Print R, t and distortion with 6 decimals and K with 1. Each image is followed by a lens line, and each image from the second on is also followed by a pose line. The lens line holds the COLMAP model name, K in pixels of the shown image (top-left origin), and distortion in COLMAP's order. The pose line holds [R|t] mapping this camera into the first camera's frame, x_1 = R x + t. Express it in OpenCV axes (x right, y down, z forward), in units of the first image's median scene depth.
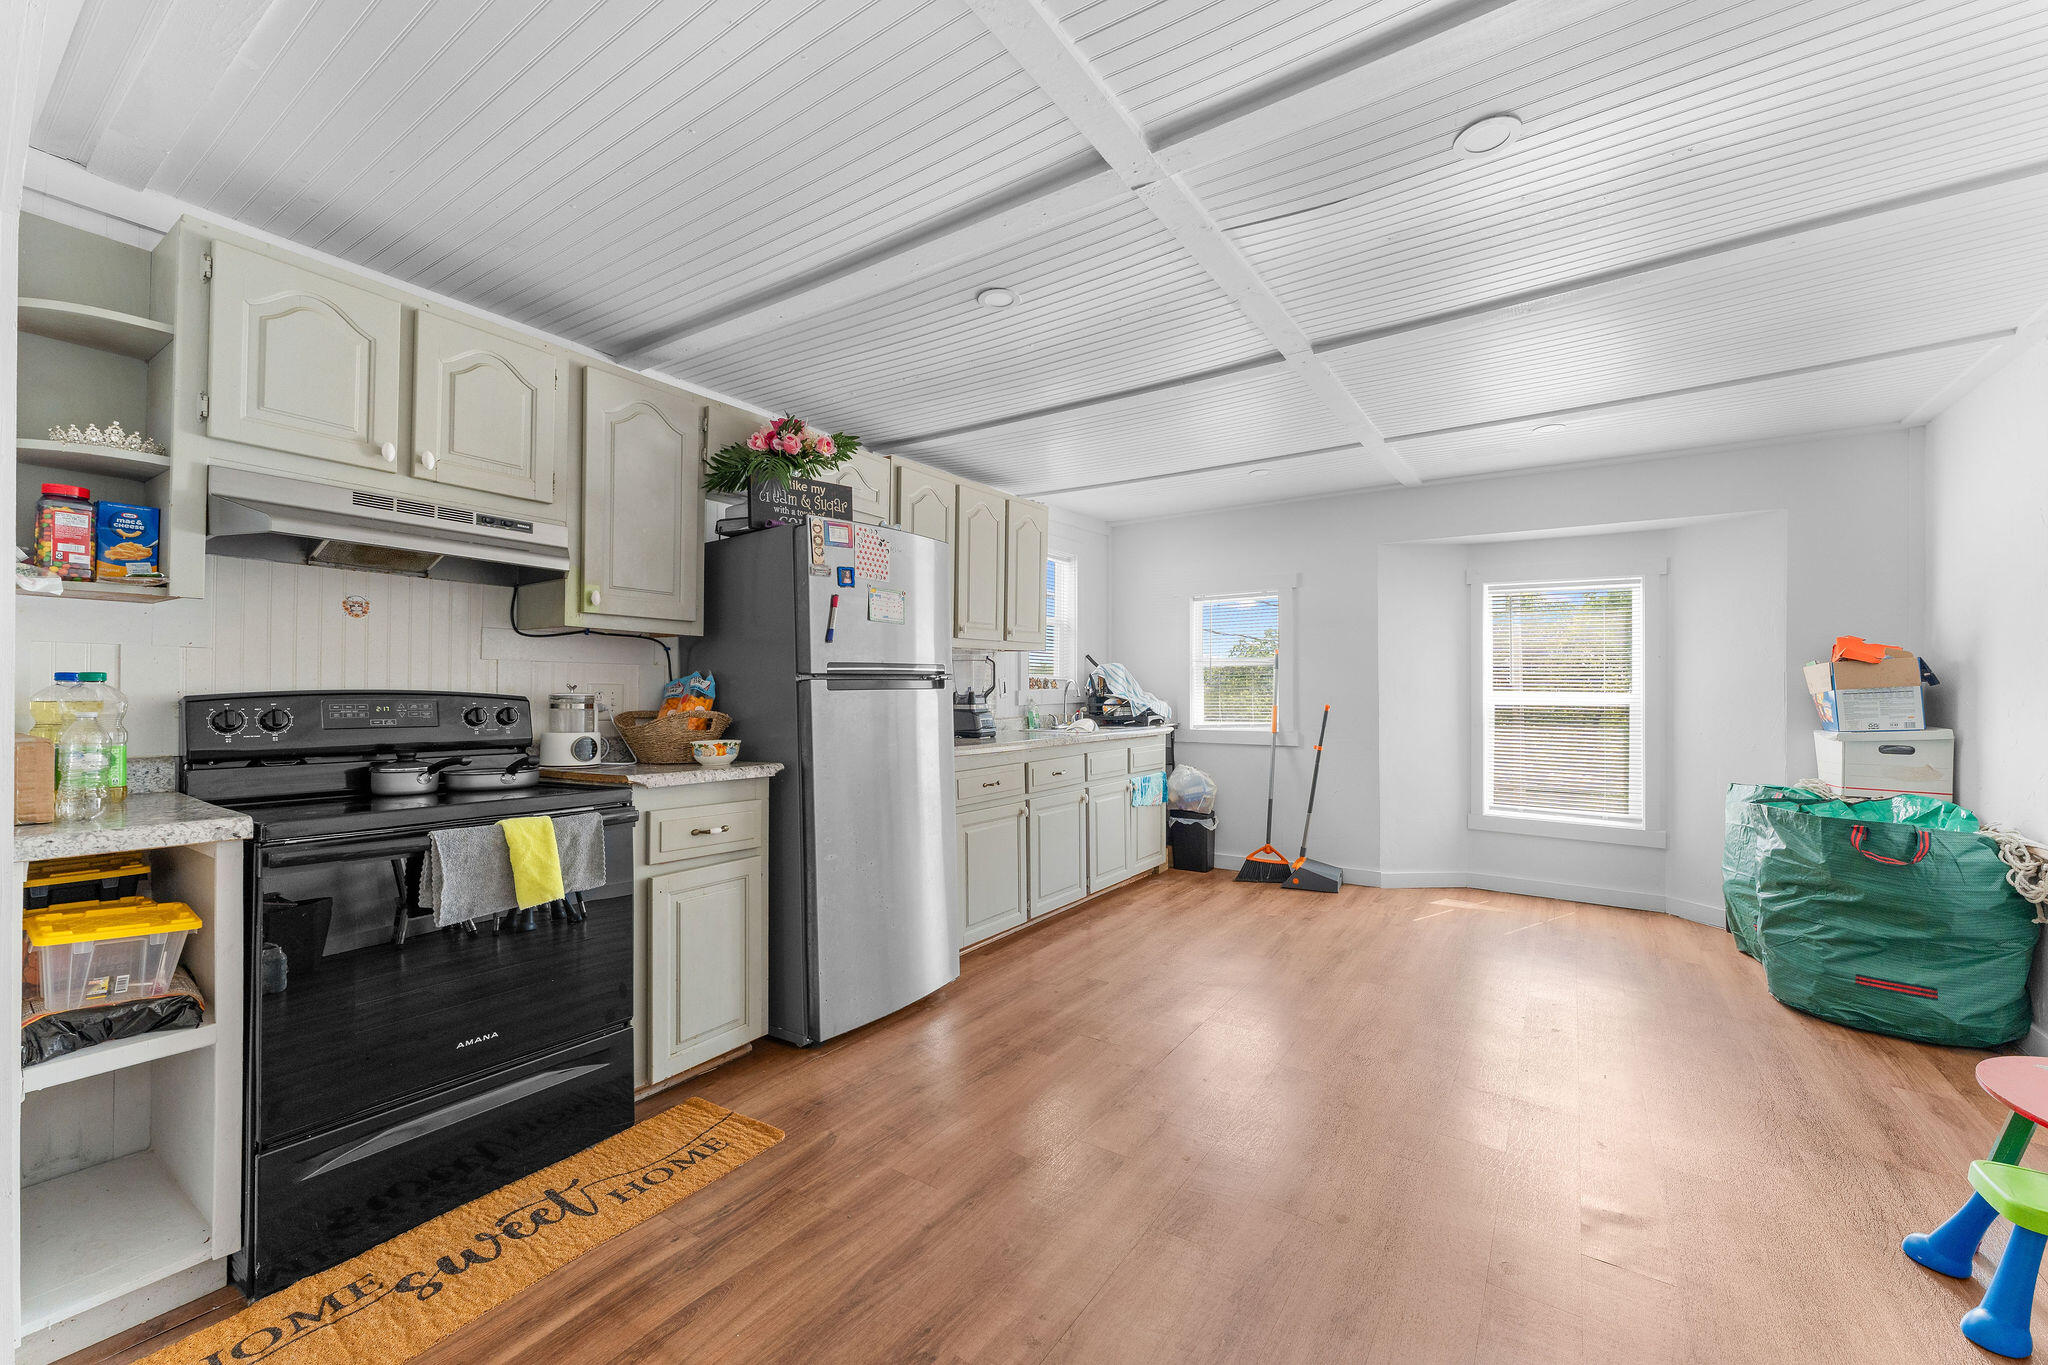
lens RADIAL K [[811.2, 0, 1019.6], [0, 811.2, 684.1], [0, 0, 1]] dist [-0.001479, 0.000305]
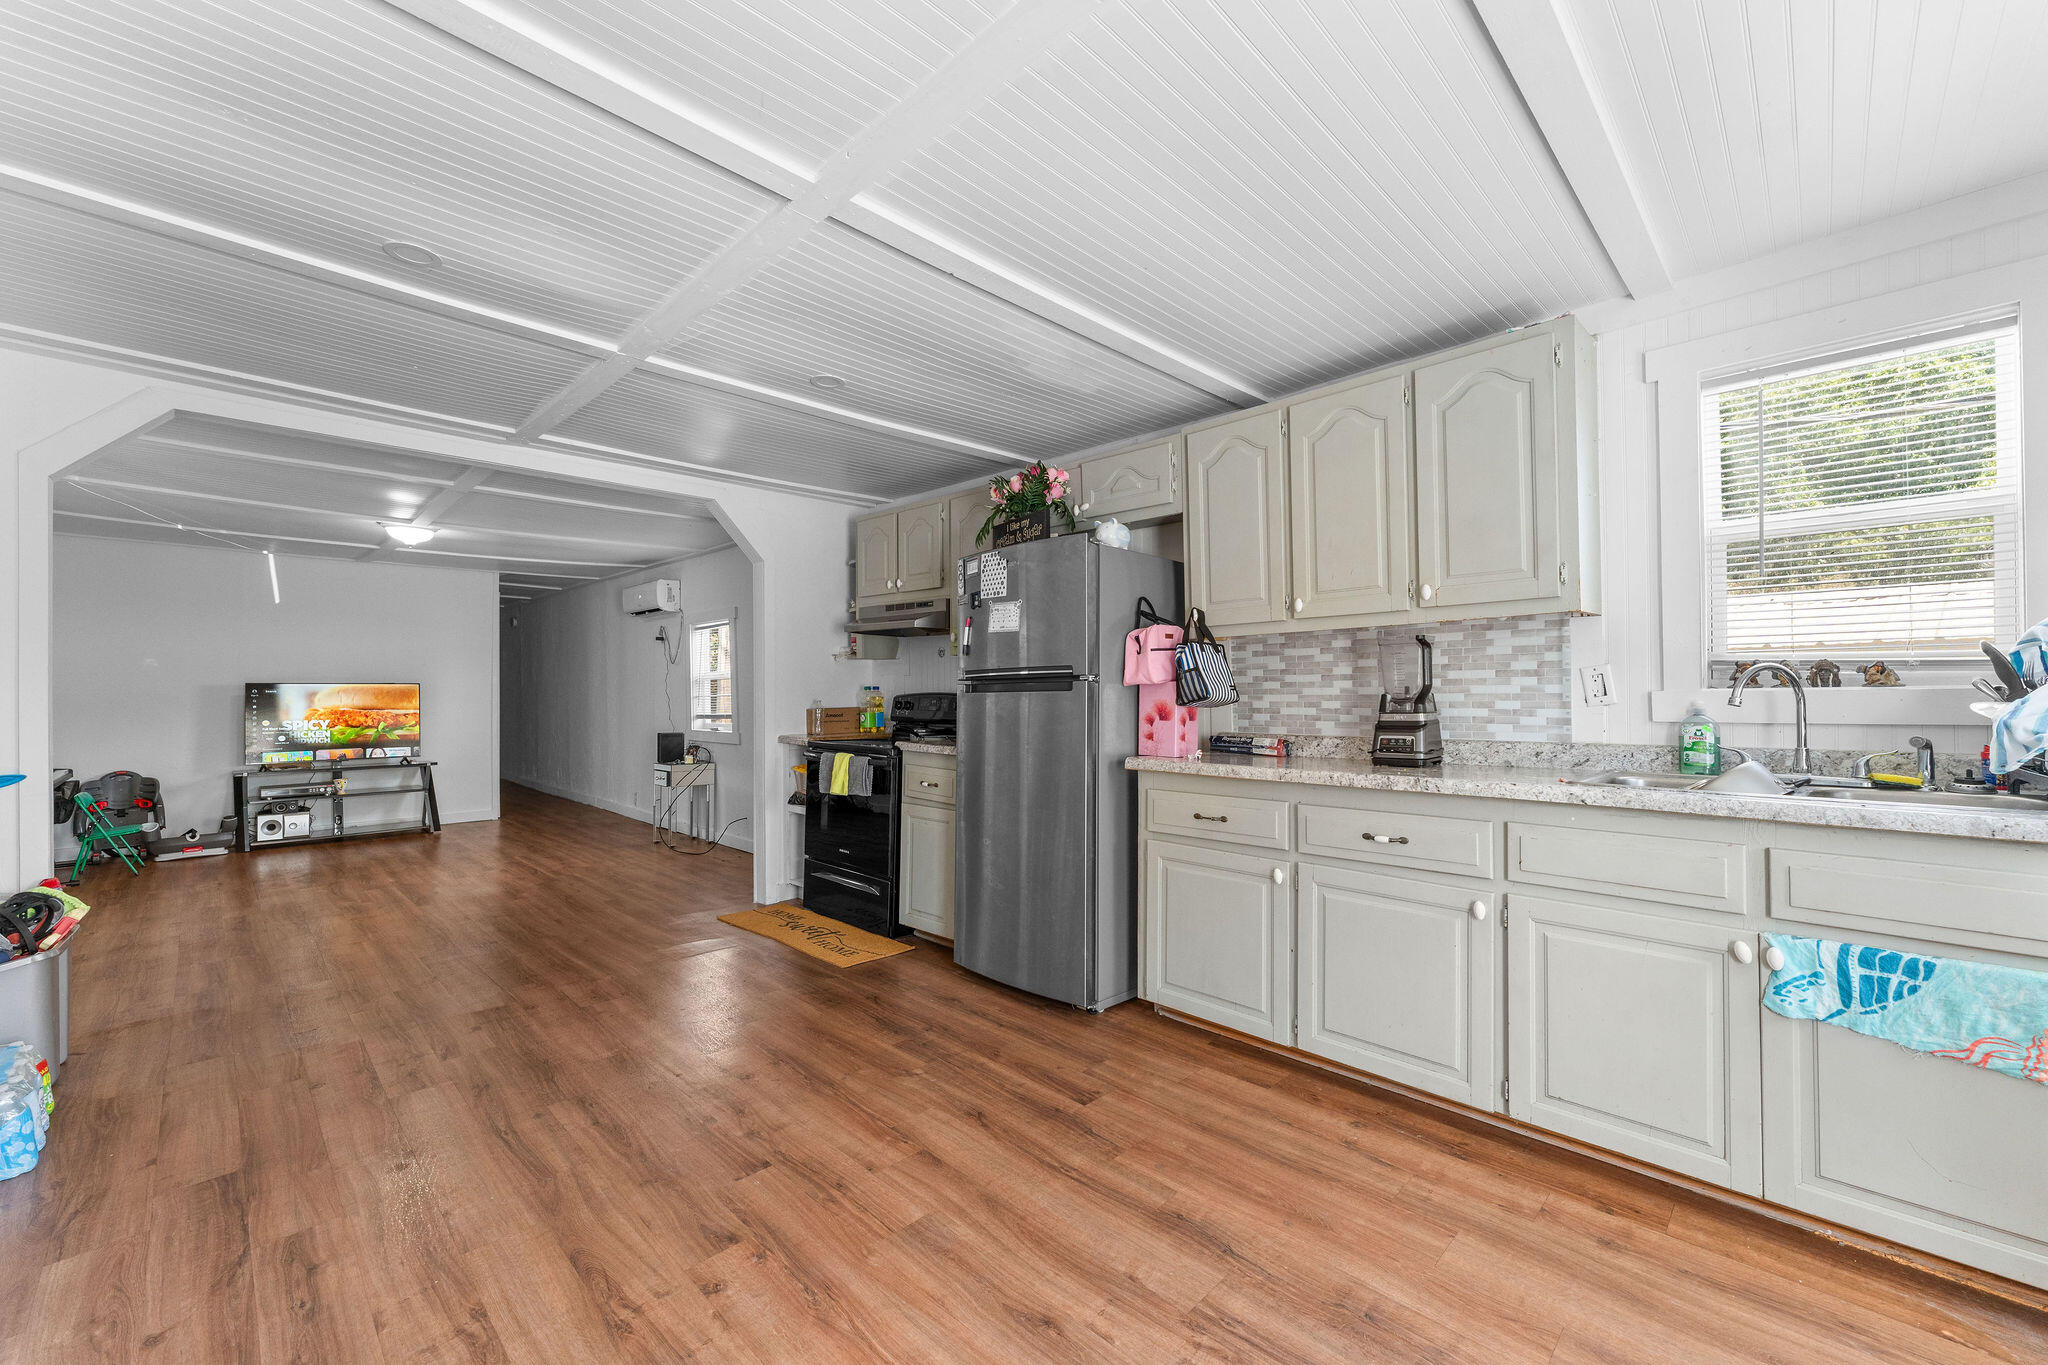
lens RADIAL K [[811.2, 0, 1019.7], [0, 811.2, 685.5], [0, 0, 1]] dist [-0.001479, 0.000305]
pose [[-0.183491, -0.011486, -0.982954, 0.922261], [0.009406, 0.999865, -0.013440, 0.013997], [0.982976, -0.011712, -0.183358, 1.218050]]
